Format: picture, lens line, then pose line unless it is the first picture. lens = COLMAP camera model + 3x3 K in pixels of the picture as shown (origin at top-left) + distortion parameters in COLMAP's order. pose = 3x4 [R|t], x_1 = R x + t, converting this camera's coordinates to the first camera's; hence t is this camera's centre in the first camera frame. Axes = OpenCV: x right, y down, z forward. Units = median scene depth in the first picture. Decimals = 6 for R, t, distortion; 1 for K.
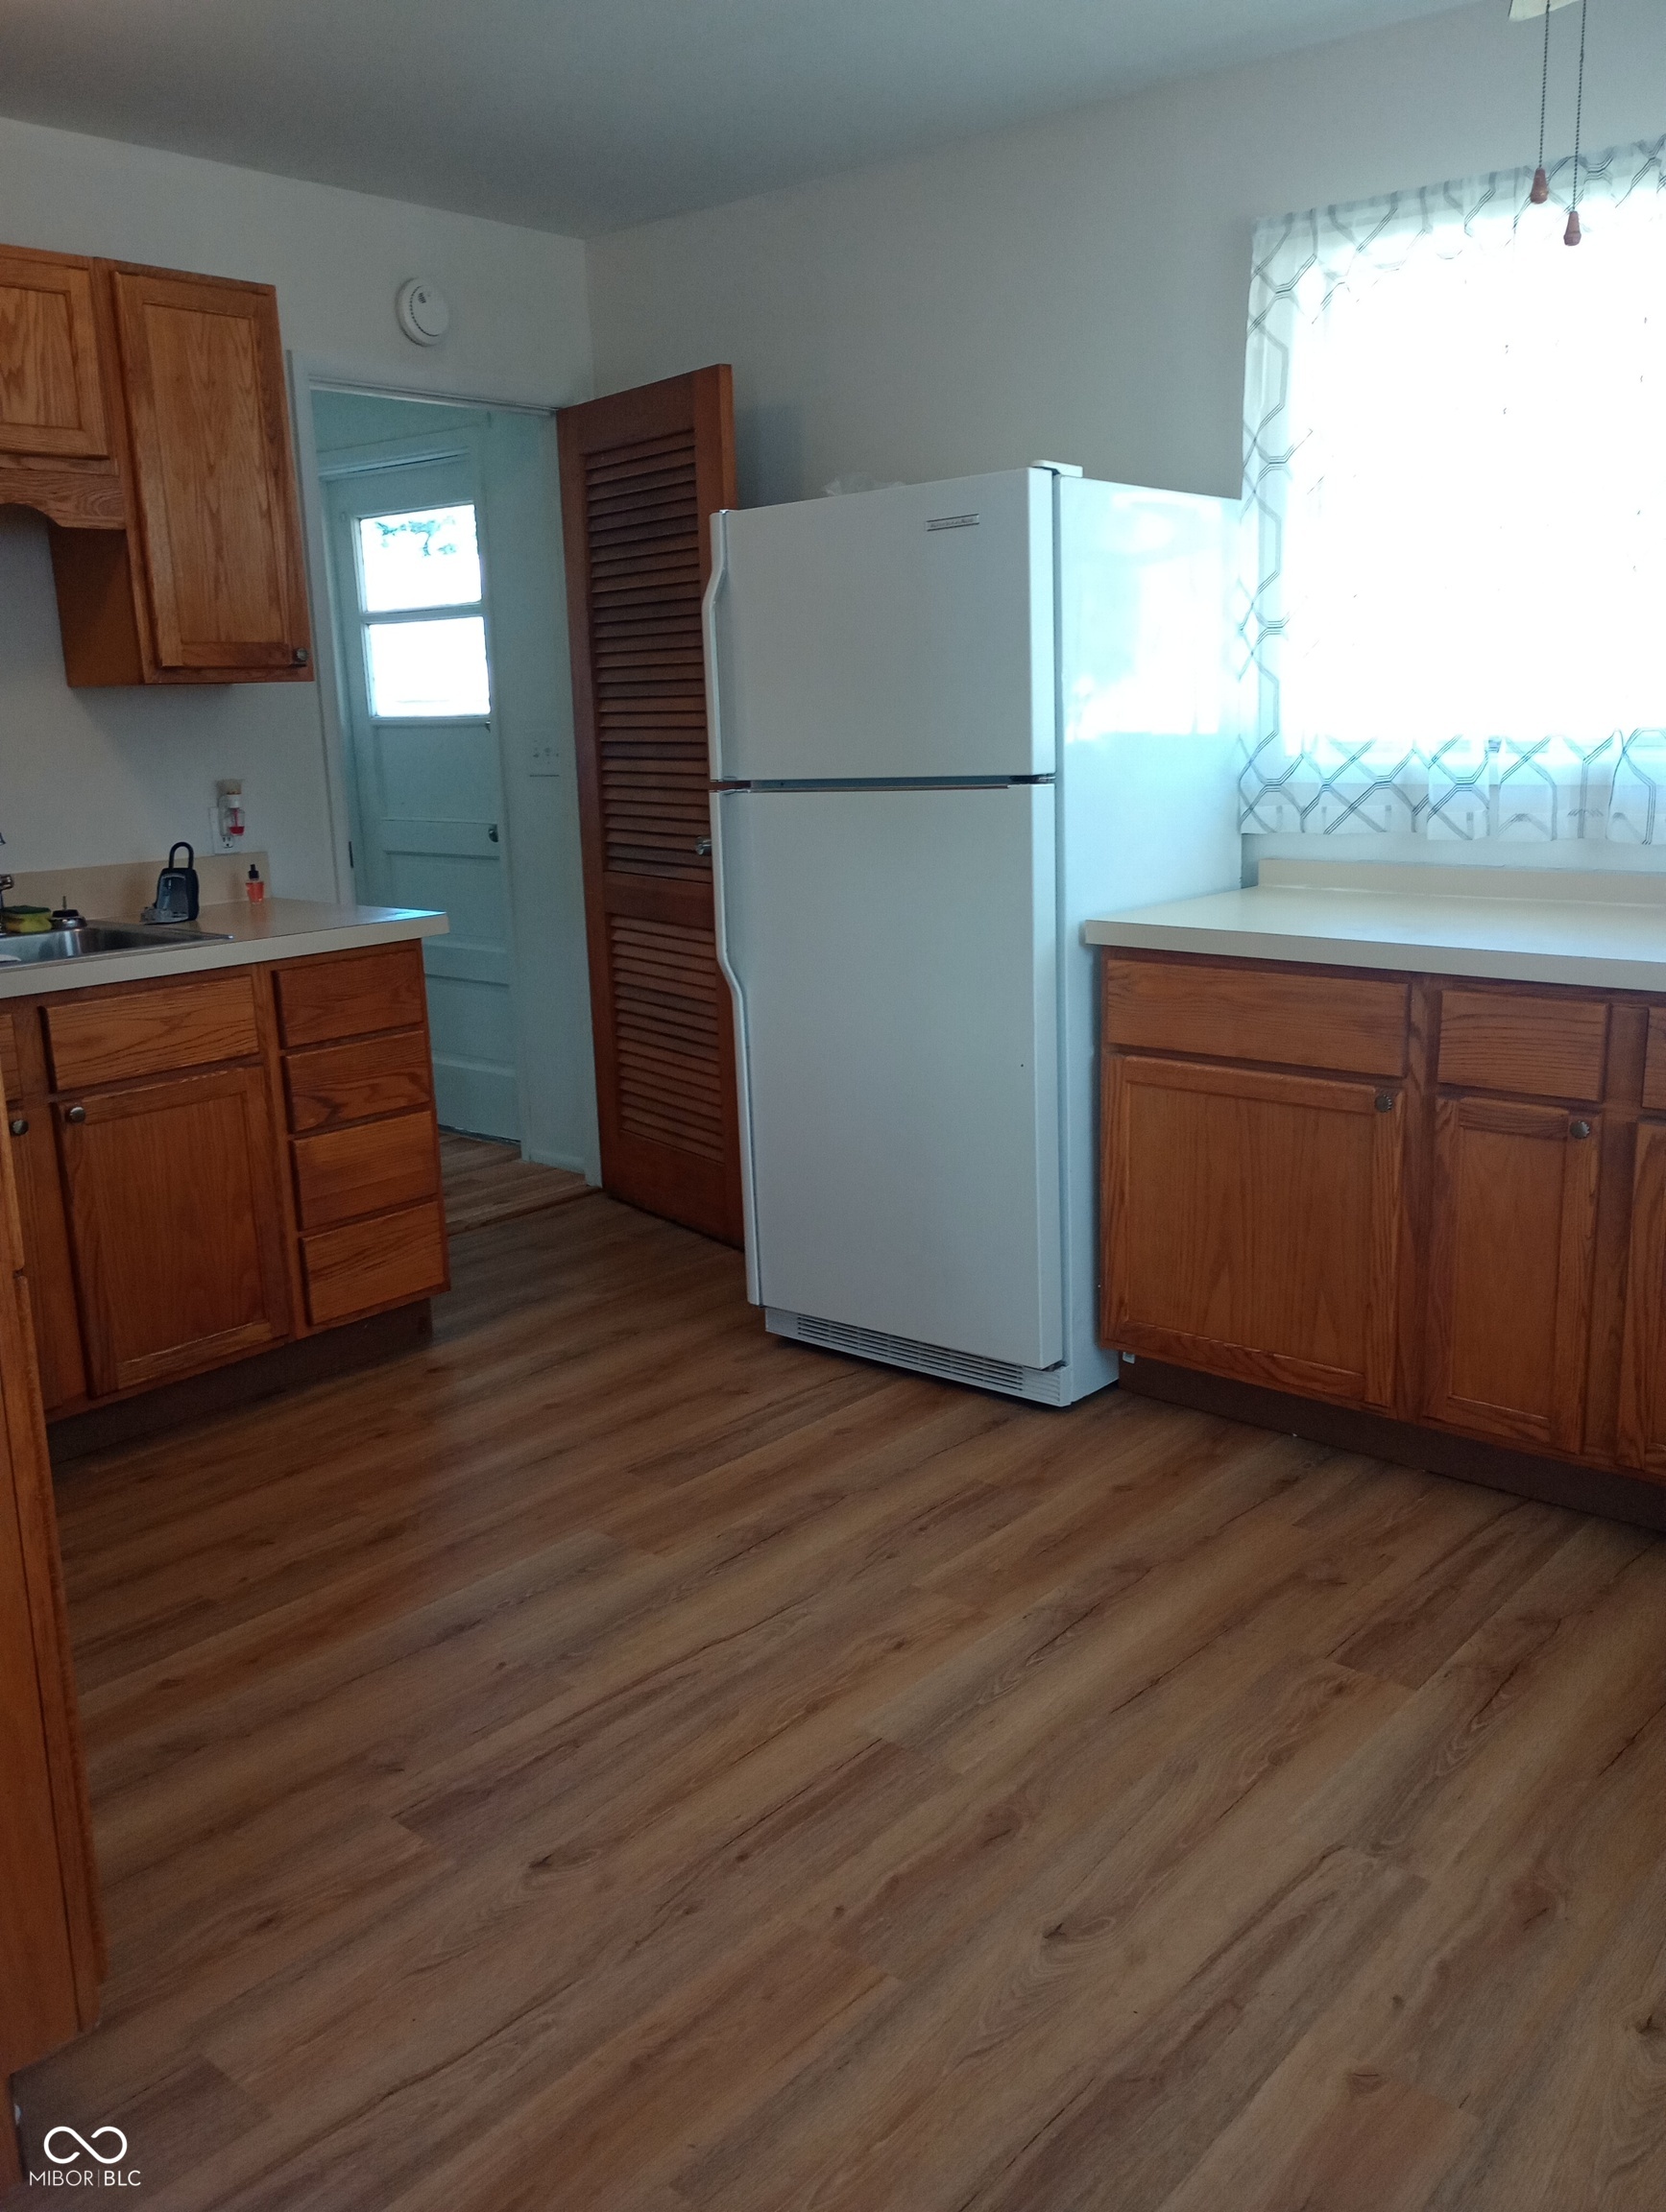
lens RADIAL K [[1835.0, 0, 843.0], [0, 1835.0, 1113.1], [0, 0, 1]] dist [0.054928, -0.068366]
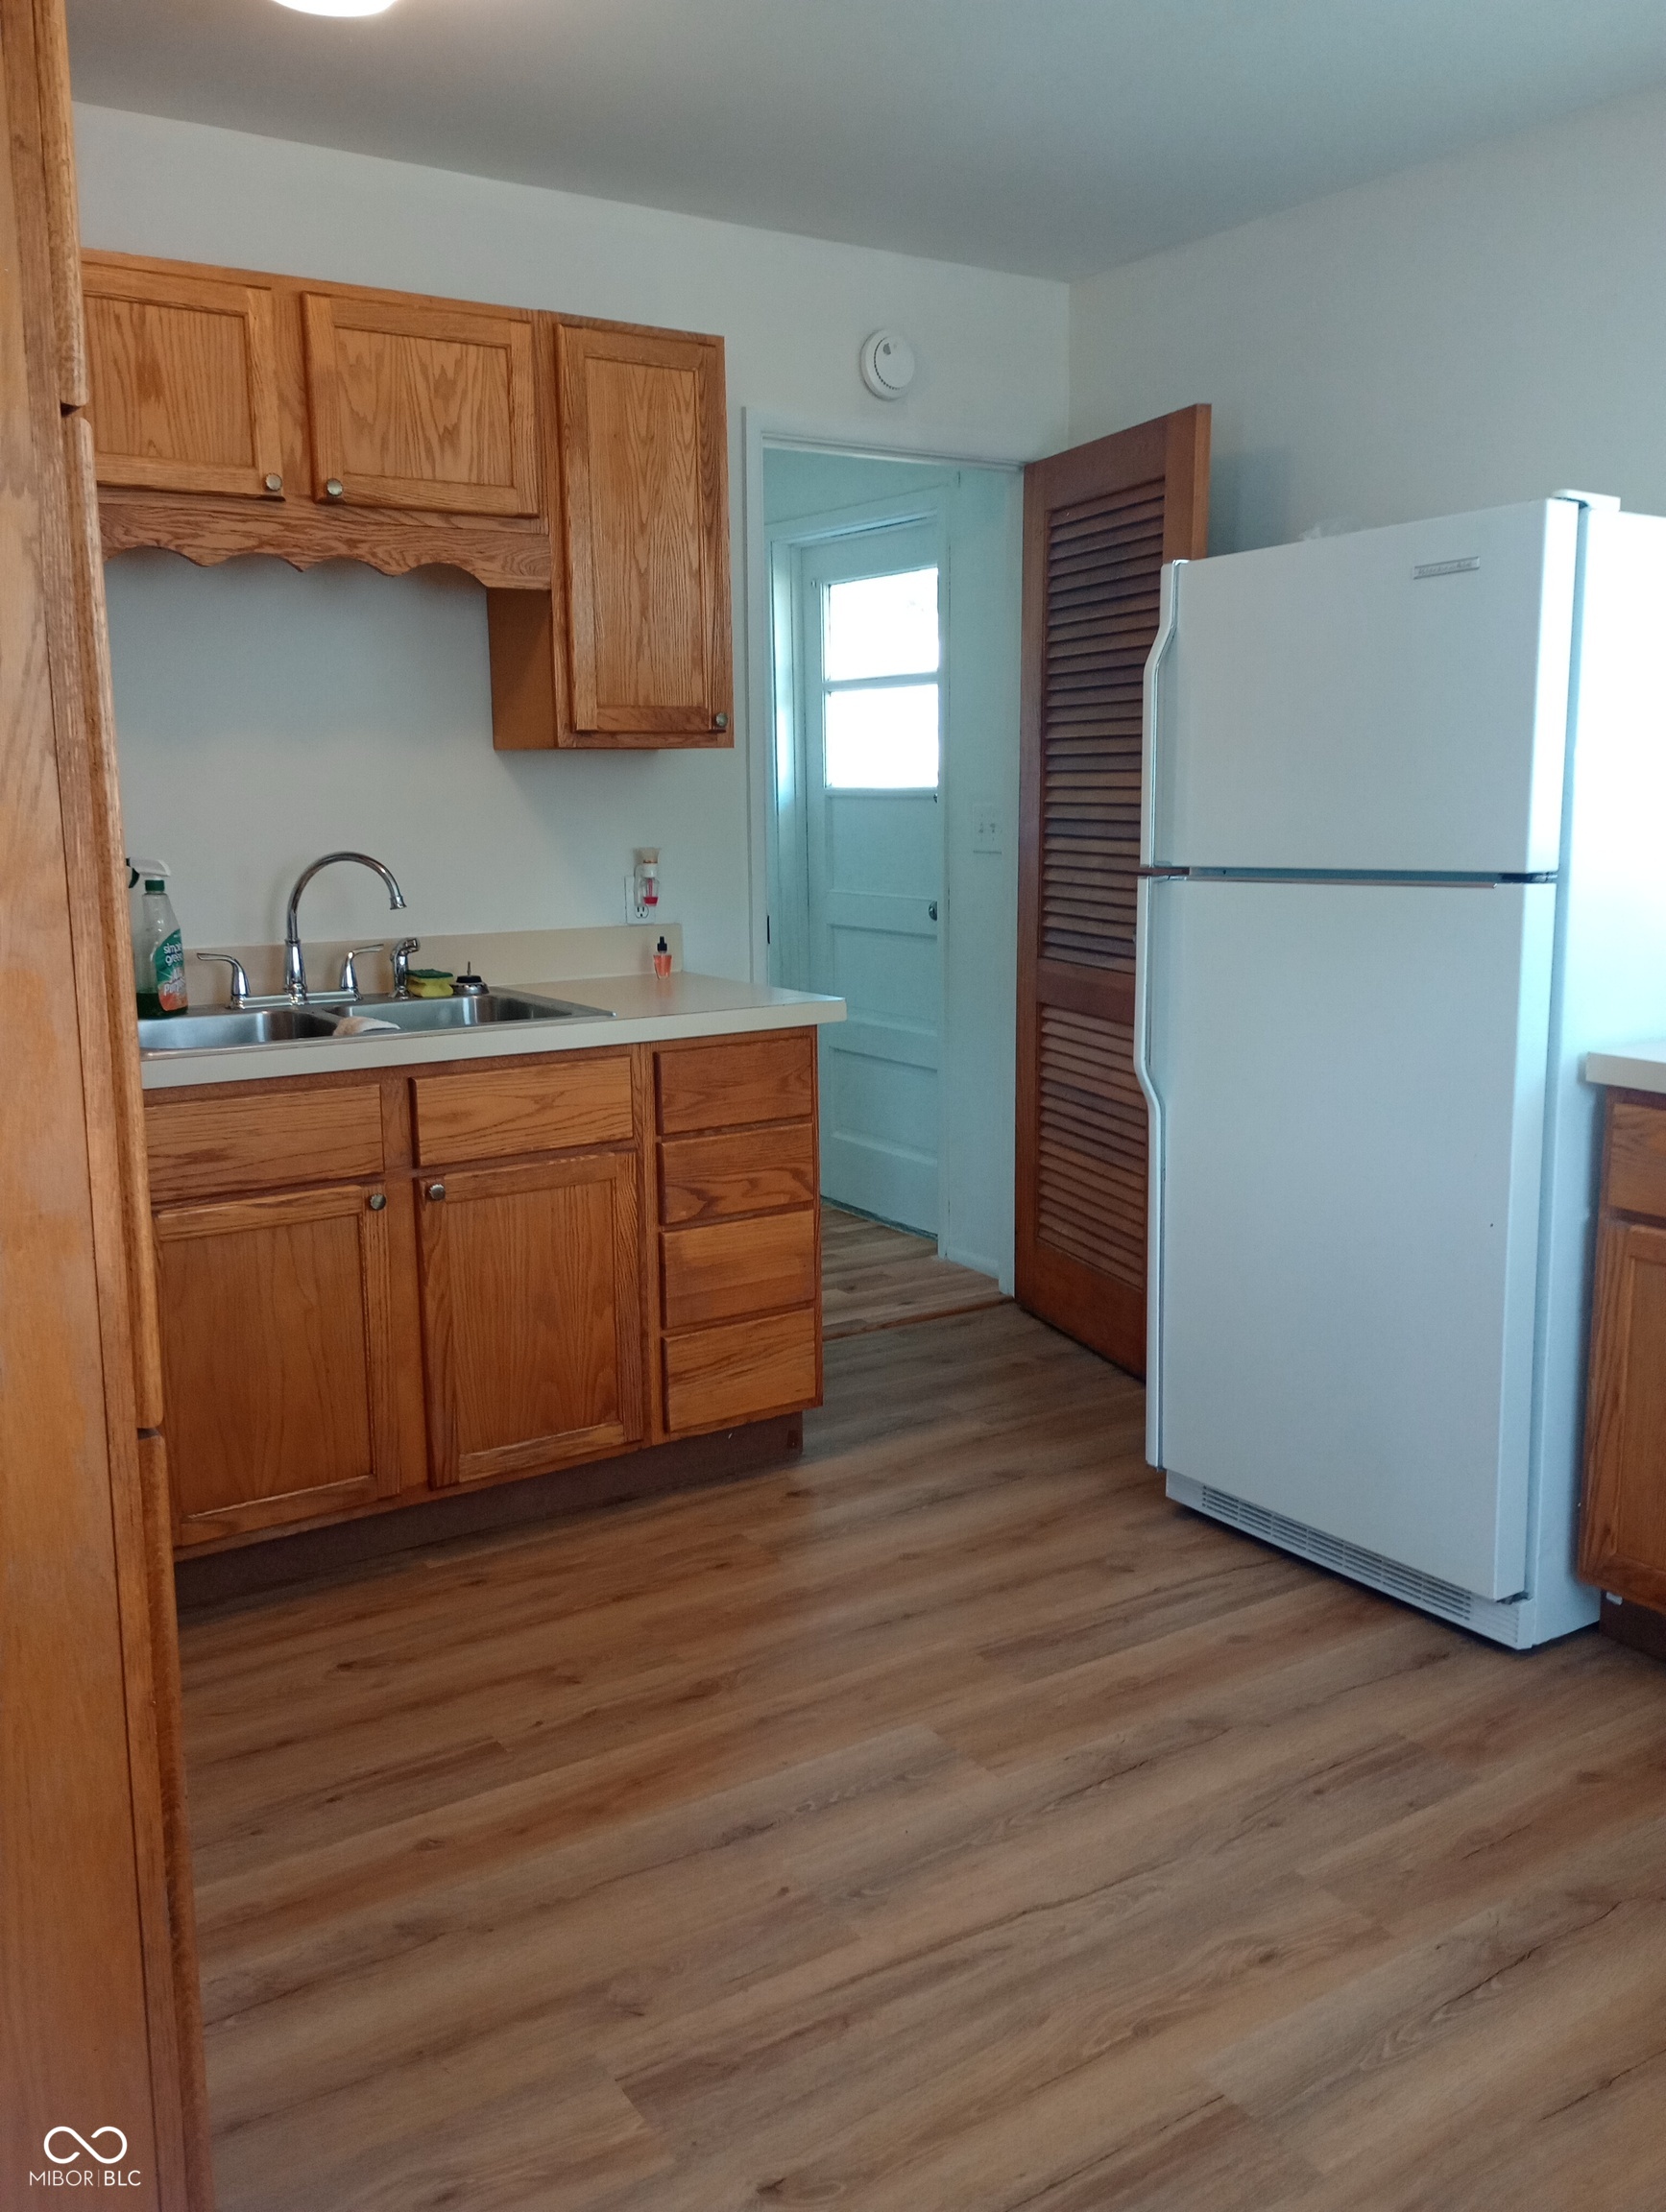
lens RADIAL K [[1835.0, 0, 829.9], [0, 1835.0, 1102.9], [0, 0, 1]] dist [0.054928, -0.068366]
pose [[0.960873, 0.068793, -0.268309, 0.029925], [-0.080625, 0.996187, -0.033318, -0.027648], [0.264994, 0.053647, 0.962756, 0.126210]]
